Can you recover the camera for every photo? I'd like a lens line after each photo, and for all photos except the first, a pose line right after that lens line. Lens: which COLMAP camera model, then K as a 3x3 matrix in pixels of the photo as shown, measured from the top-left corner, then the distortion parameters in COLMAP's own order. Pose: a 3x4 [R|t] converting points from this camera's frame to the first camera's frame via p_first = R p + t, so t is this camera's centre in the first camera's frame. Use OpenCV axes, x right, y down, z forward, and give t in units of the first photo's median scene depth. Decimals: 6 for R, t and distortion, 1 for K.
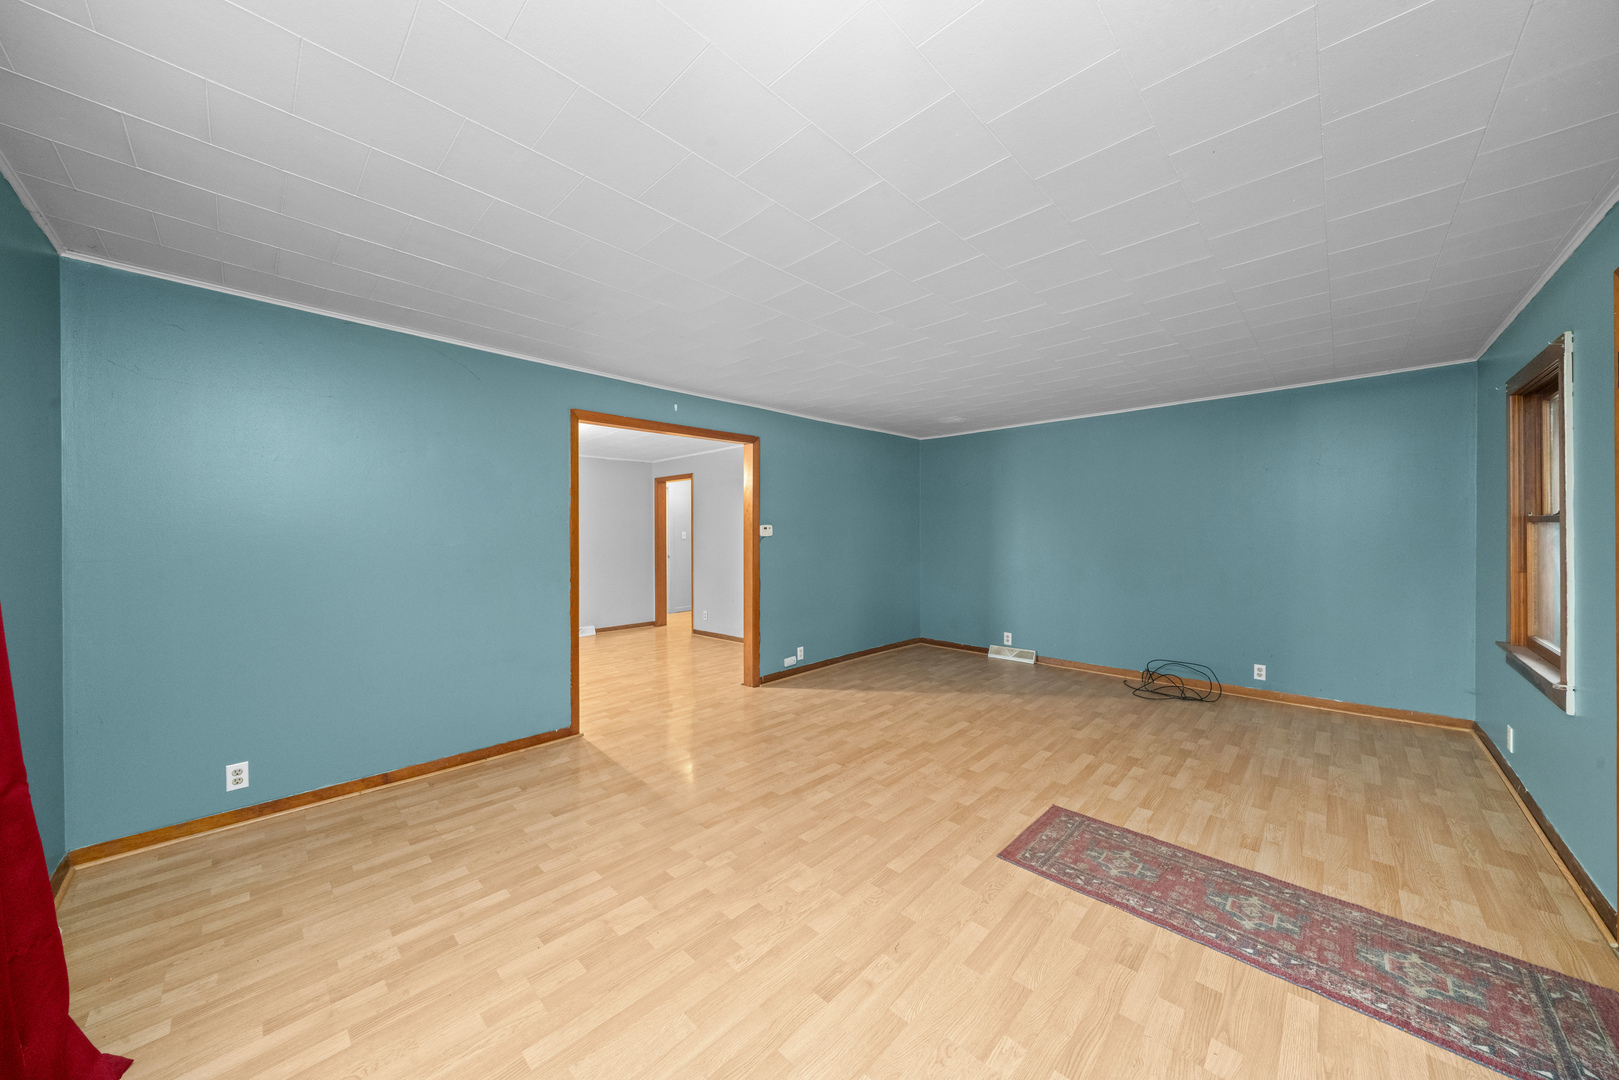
lens RADIAL K [[553.6, 0, 802.8], [0, 553.6, 537.9], [0, 0, 1]] dist [0.000153, 0.000086]
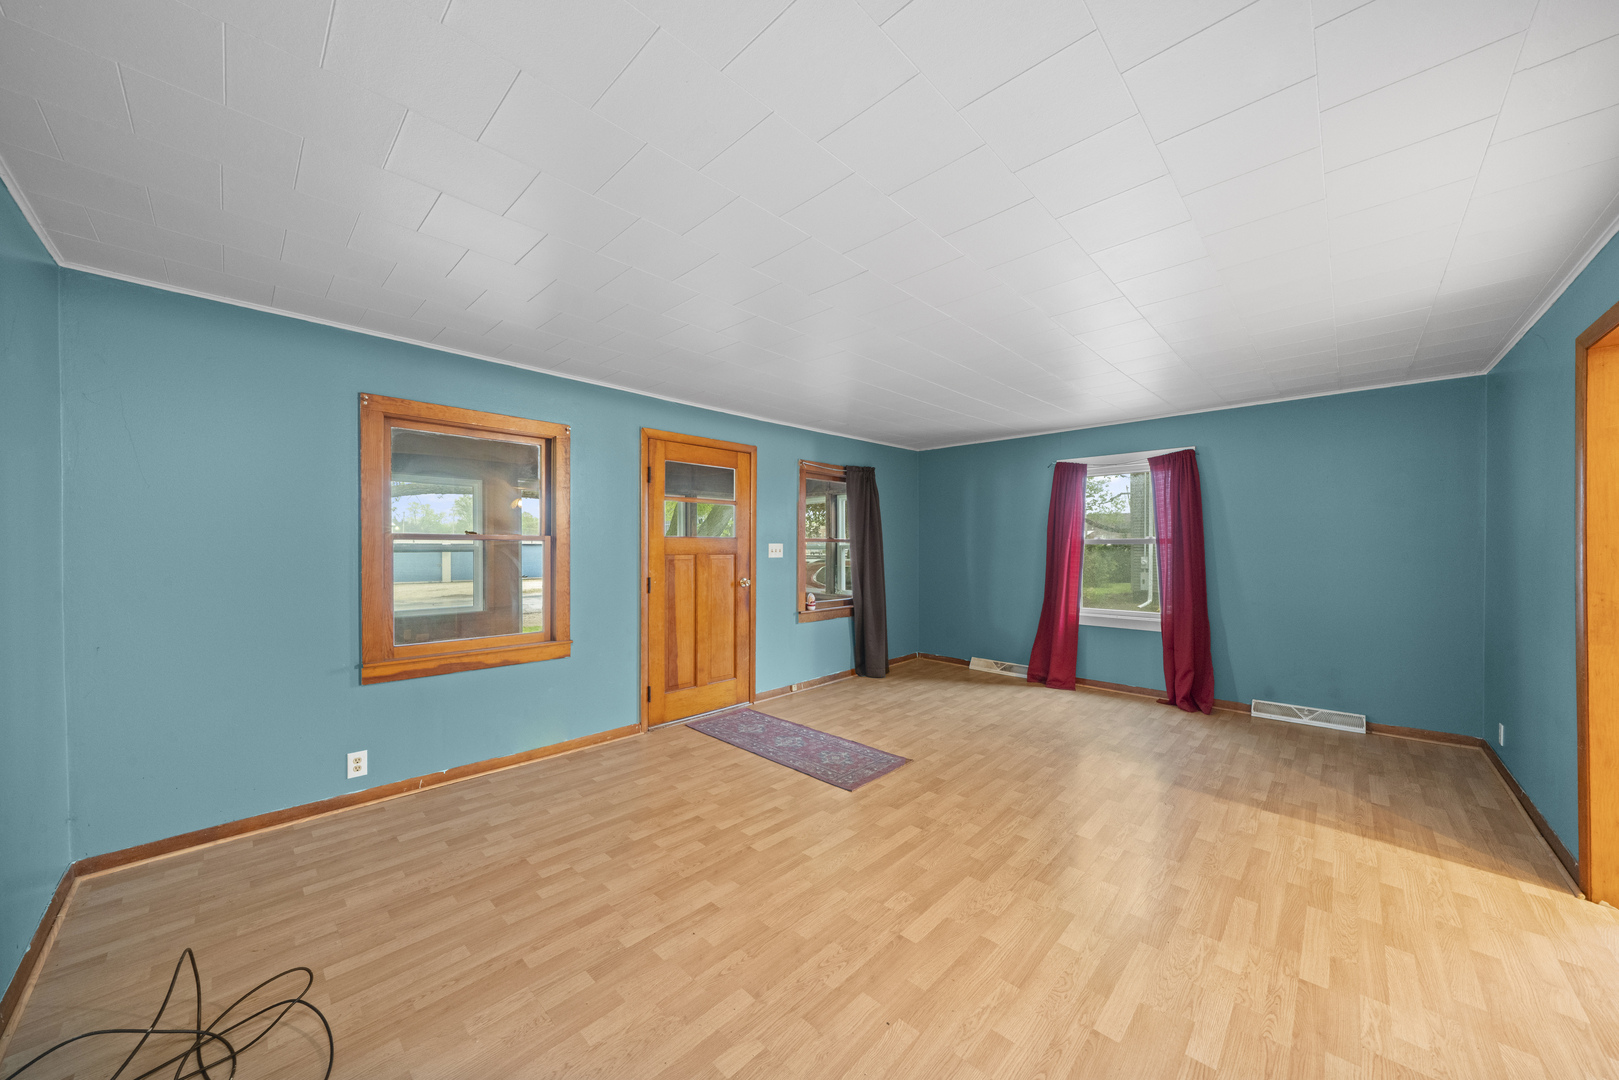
lens RADIAL K [[553.6, 0, 802.8], [0, 553.6, 537.9], [0, 0, 1]] dist [0.000153, 0.000086]
pose [[-0.999991, 0.002265, -0.003518, 0.534186], [0.002246, 0.999983, 0.005303, -0.030549], [0.003530, 0.005295, -0.999980, 2.036285]]
